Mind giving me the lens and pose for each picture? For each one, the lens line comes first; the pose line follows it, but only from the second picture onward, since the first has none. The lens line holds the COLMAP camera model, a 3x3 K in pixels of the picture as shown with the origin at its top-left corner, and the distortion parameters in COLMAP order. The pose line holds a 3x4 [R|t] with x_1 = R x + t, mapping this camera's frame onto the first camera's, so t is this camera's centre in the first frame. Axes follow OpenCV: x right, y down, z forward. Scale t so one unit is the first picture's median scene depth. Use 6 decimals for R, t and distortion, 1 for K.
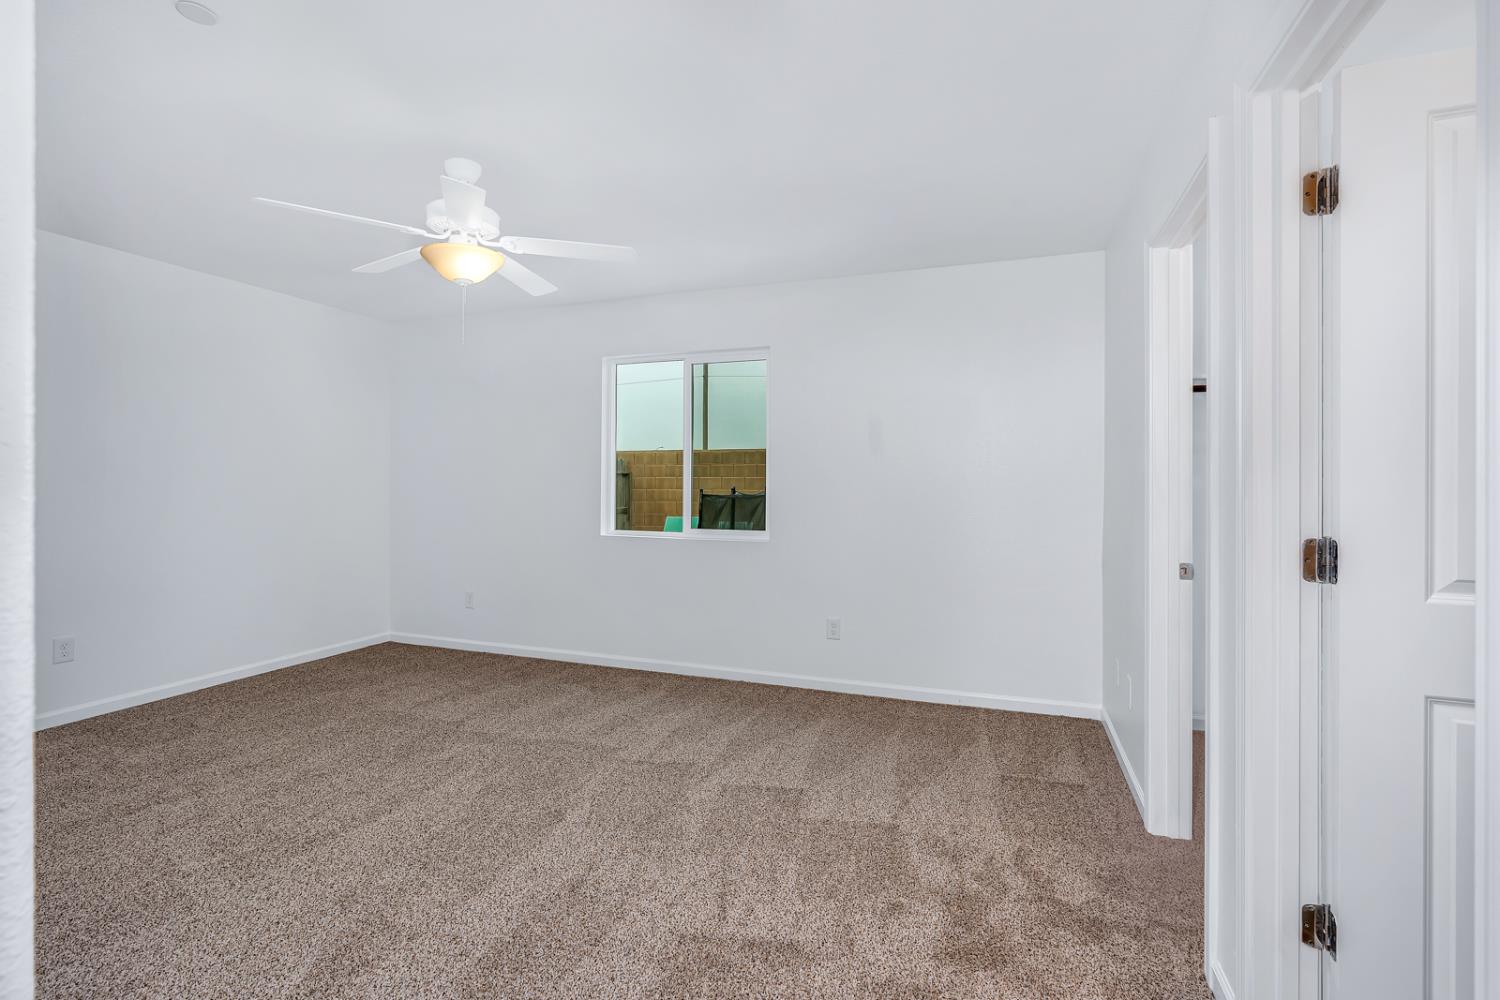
lens RADIAL K [[683.1, 0, 750.4], [0, 683.1, 498.9], [0, 0, 1]] dist [-0.004049, -0.000081]
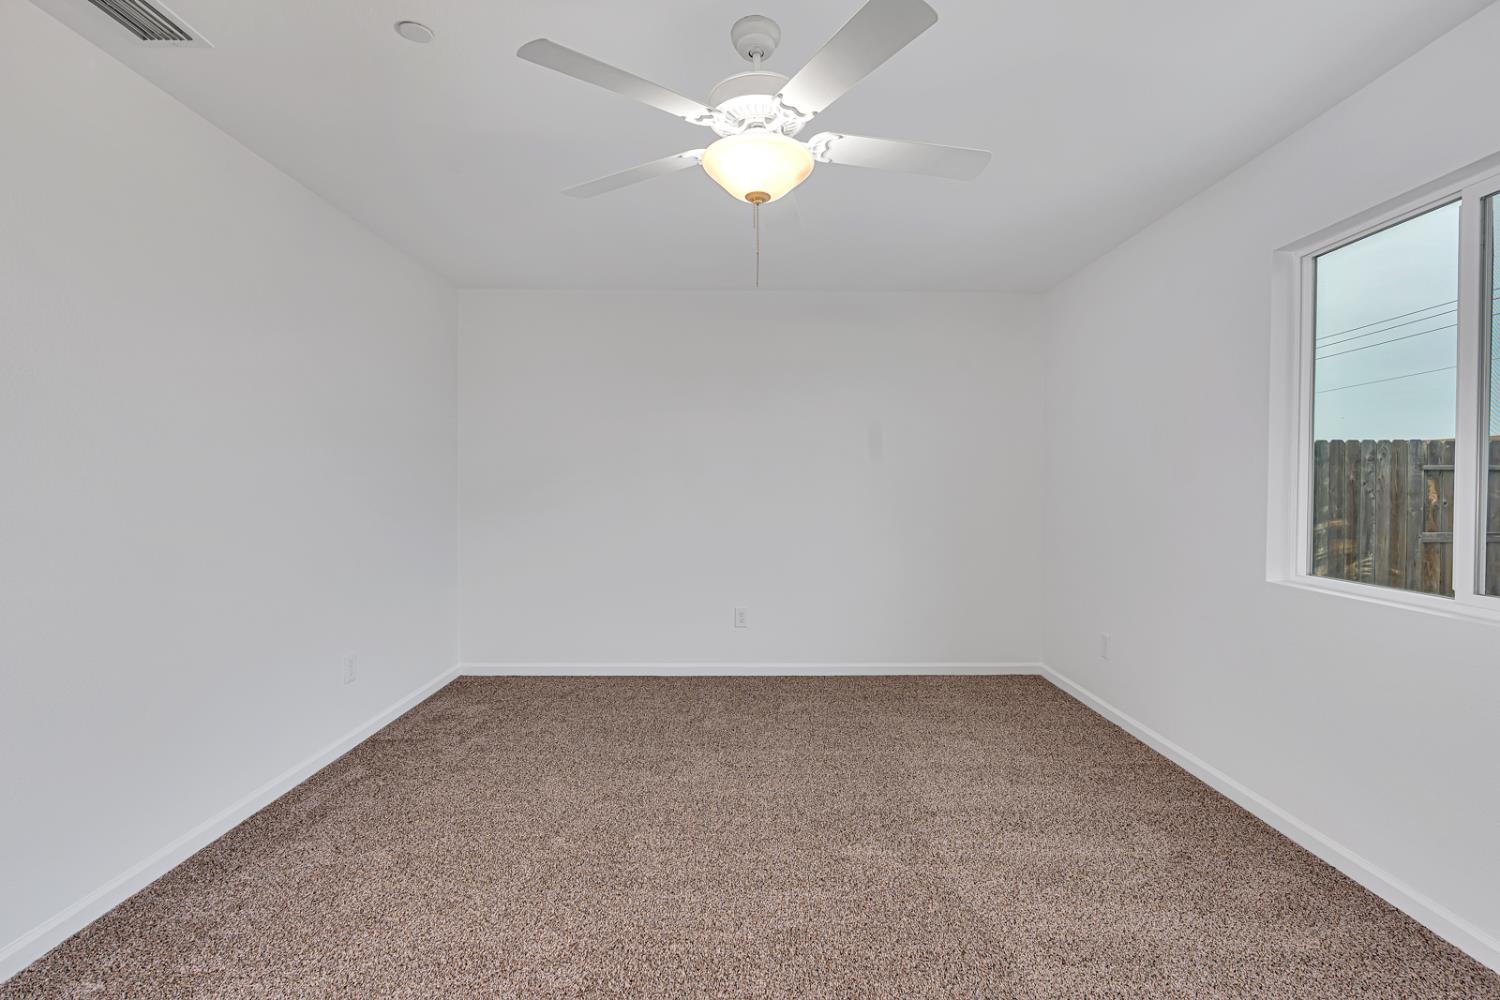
lens RADIAL K [[683.1, 0, 757.4], [0, 683.1, 489.4], [0, 0, 1]] dist [-0.004049, -0.000081]
pose [[0.373254, 0.007079, -0.927702, 0.149906], [-0.025200, 0.999679, -0.002511, -0.009398], [0.927387, 0.024315, 0.373313, 0.467044]]
